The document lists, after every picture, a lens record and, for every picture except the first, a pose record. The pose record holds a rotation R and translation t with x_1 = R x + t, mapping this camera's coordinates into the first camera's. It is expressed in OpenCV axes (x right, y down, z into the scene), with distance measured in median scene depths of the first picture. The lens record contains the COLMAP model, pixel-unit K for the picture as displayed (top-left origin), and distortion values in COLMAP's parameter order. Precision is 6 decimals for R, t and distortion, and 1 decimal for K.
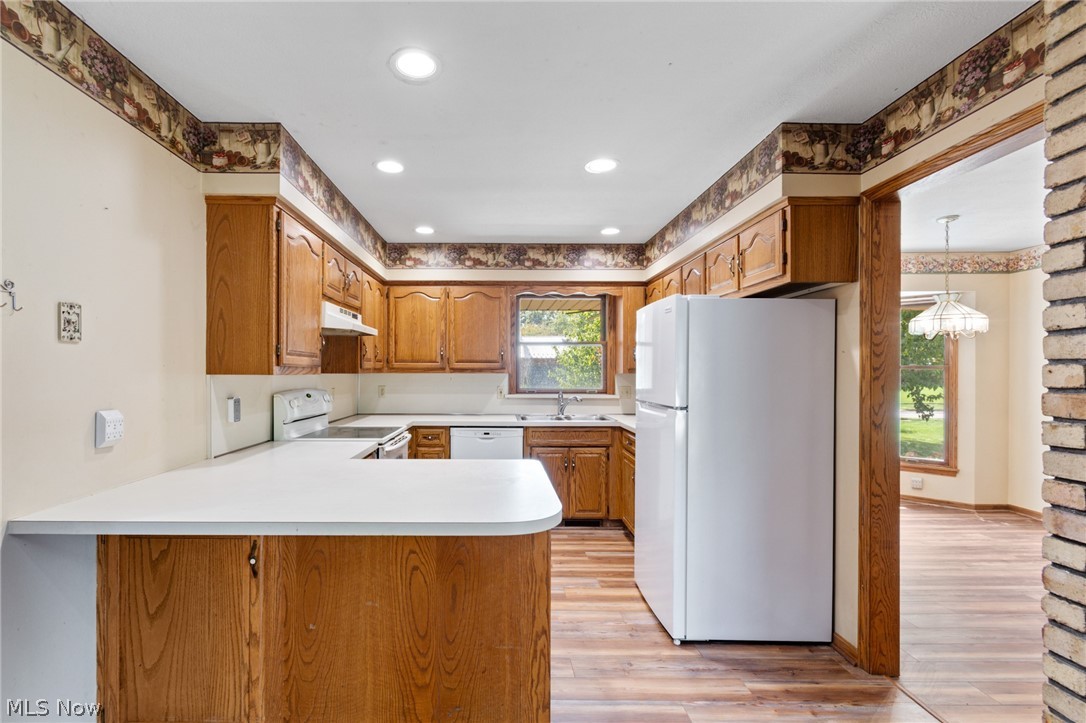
lens RADIAL K [[502.8, 0, 496.0], [0, 502.8, 375.0], [0, 0, 1]] dist [-0.003480, 0.001098]
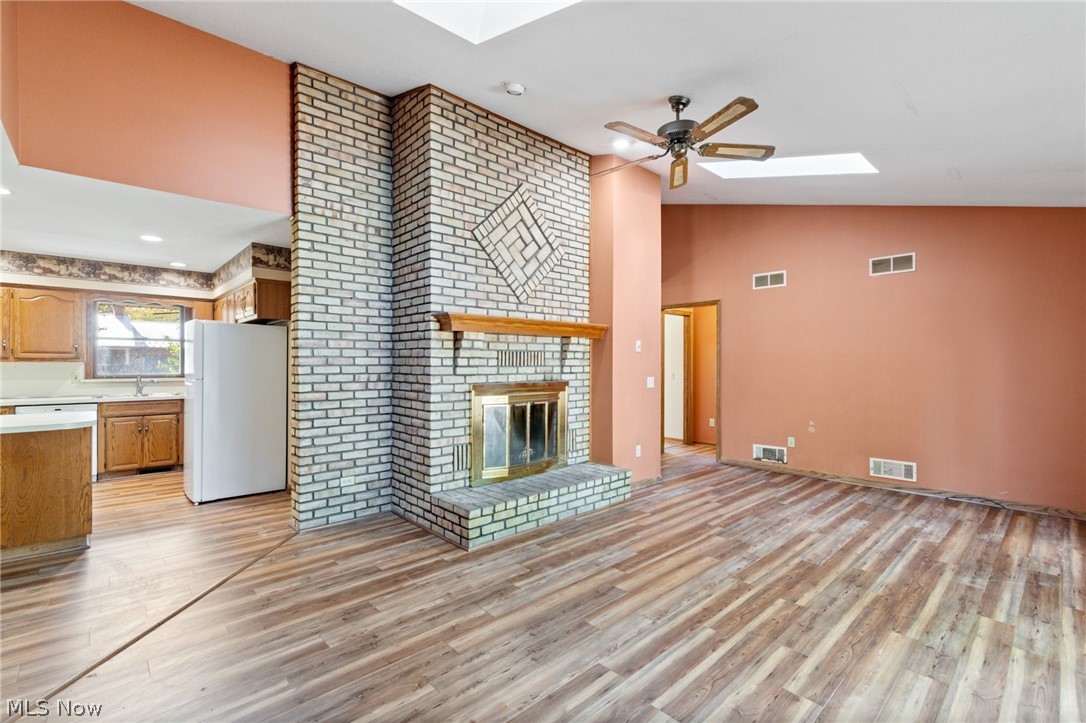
lens RADIAL K [[484.0, 0, 541.8], [0, 484.0, 363.5], [0, 0, 1]] dist [0.004138, -0.002470]
pose [[0.732994, 0.000516, 0.680235, 0.060439], [0.004425, 0.999975, -0.005527, 0.017496], [-0.680221, 0.007061, 0.732973, -0.987495]]
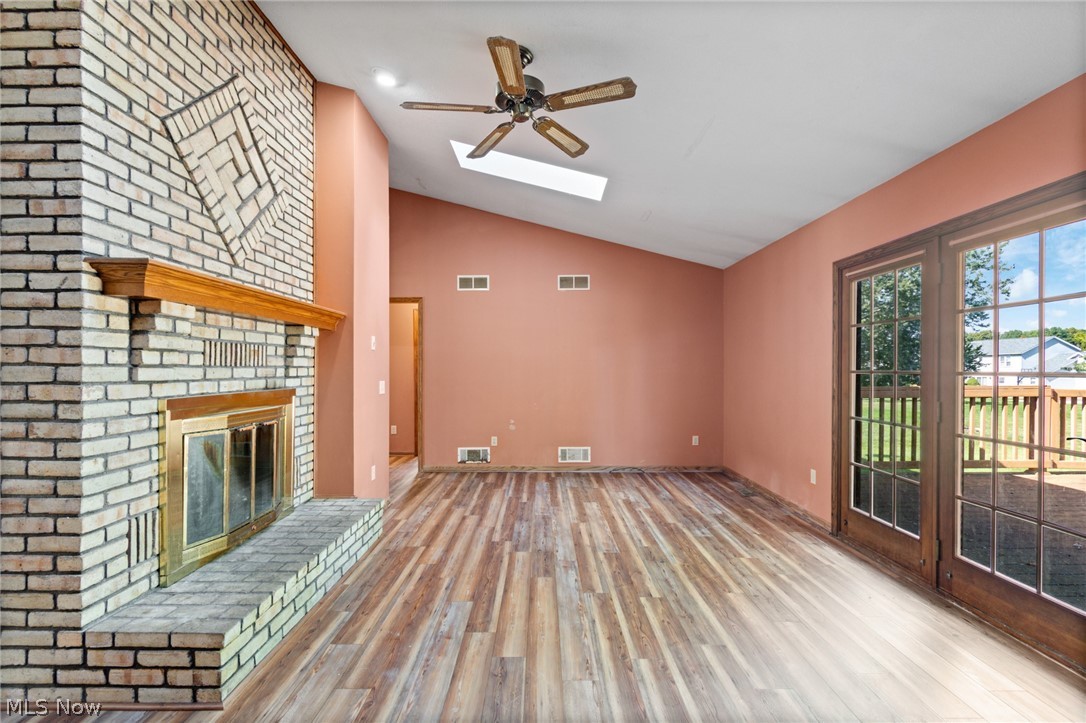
lens RADIAL K [[484.0, 0, 539.2], [0, 484.0, 369.2], [0, 0, 1]] dist [0.004138, -0.002470]
pose [[0.003970, -0.001345, 0.999991, 0.097073], [0.006964, 0.999975, 0.001317, 0.024581], [-0.999968, 0.006959, 0.003979, -0.451239]]
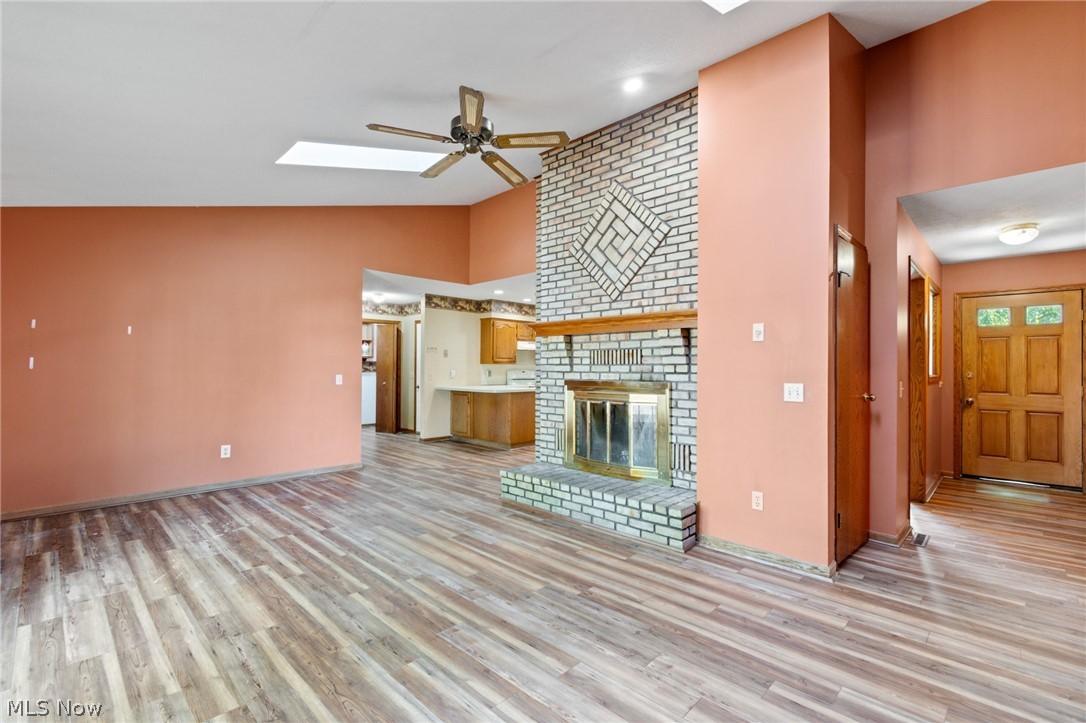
lens RADIAL K [[484.0, 0, 541.8], [0, 484.0, 363.8], [0, 0, 1]] dist [0.004138, -0.002470]
pose [[0.717448, -0.002909, -0.696606, 1.850872], [-0.010188, 0.999841, -0.014667, 0.038005], [0.696538, 0.017620, 0.717304, -1.062043]]
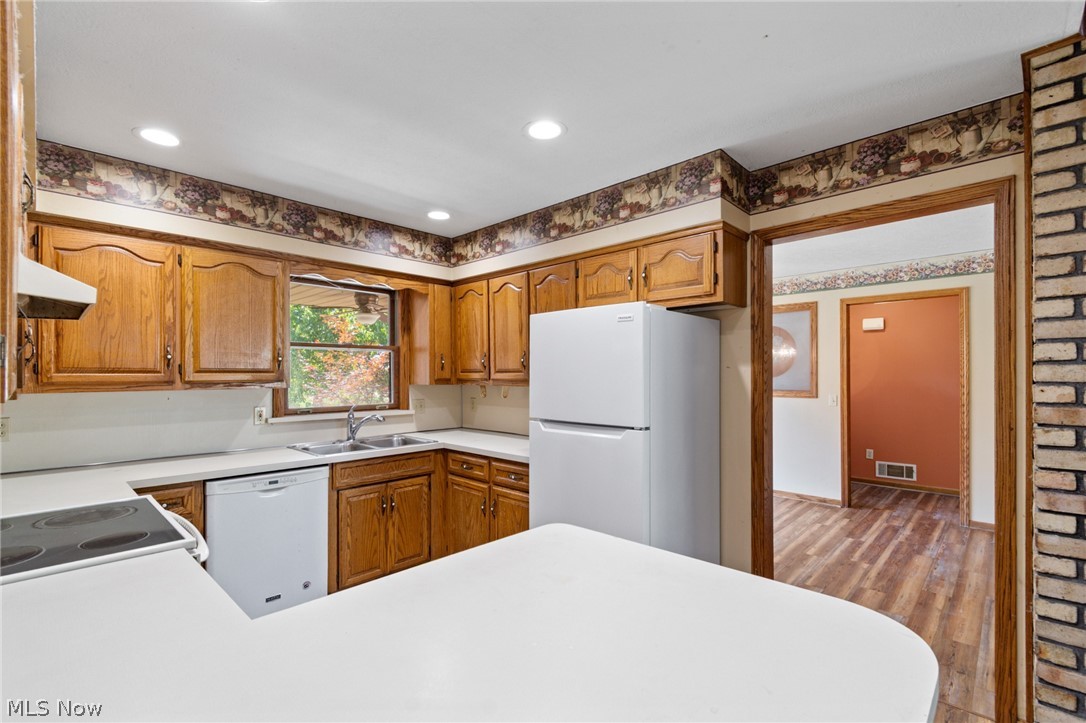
lens RADIAL K [[484.0, 0, 535.6], [0, 484.0, 375.2], [0, 0, 1]] dist [0.004138, -0.002470]
pose [[0.692934, -0.006407, 0.720972, -0.323517], [0.010085, 0.999949, -0.000806, -0.025273], [-0.720930, 0.007830, 0.692964, 0.440082]]
